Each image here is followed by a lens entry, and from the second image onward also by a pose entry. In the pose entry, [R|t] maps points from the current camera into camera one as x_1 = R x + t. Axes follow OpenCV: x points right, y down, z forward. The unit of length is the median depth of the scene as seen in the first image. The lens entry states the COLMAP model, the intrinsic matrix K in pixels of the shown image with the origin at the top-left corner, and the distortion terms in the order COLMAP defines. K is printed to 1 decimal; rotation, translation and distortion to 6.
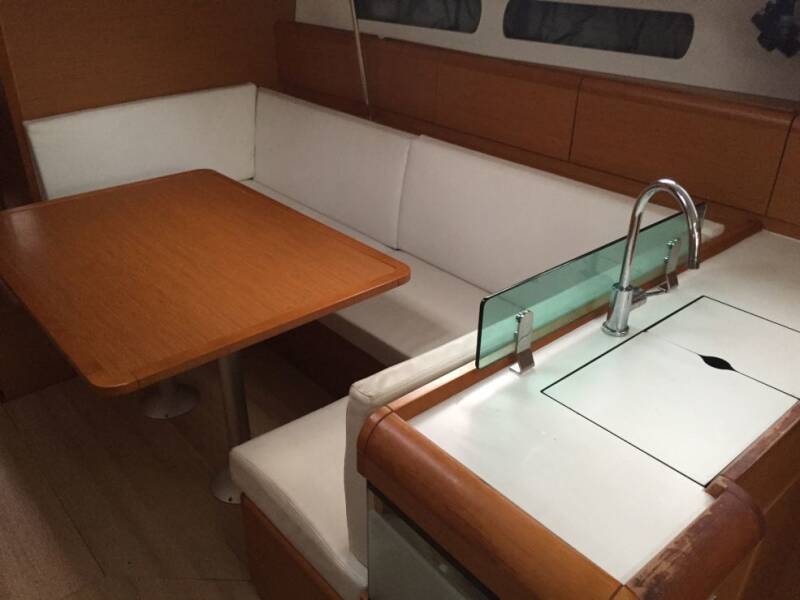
lens RADIAL K [[689.2, 0, 405.2], [0, 689.2, 300.9], [0, 0, 1]] dist [0.093268, -0.131188]
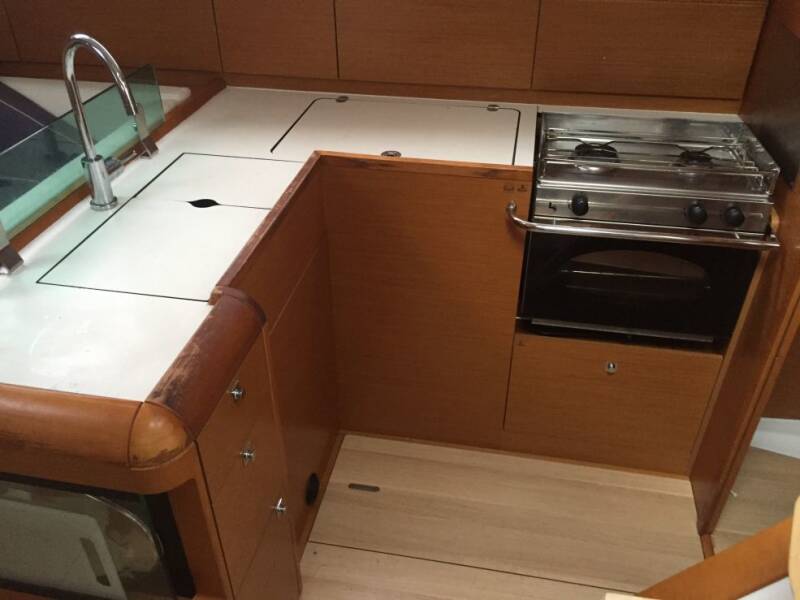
lens RADIAL K [[689.2, 0, 405.2], [0, 689.2, 300.9], [0, 0, 1]] dist [0.093268, -0.131188]
pose [[0.784370, -0.366095, 0.500737, 0.097723], [0.308678, 0.930577, 0.196834, 0.115659], [-0.538034, 0.000175, 0.842923, -0.077918]]
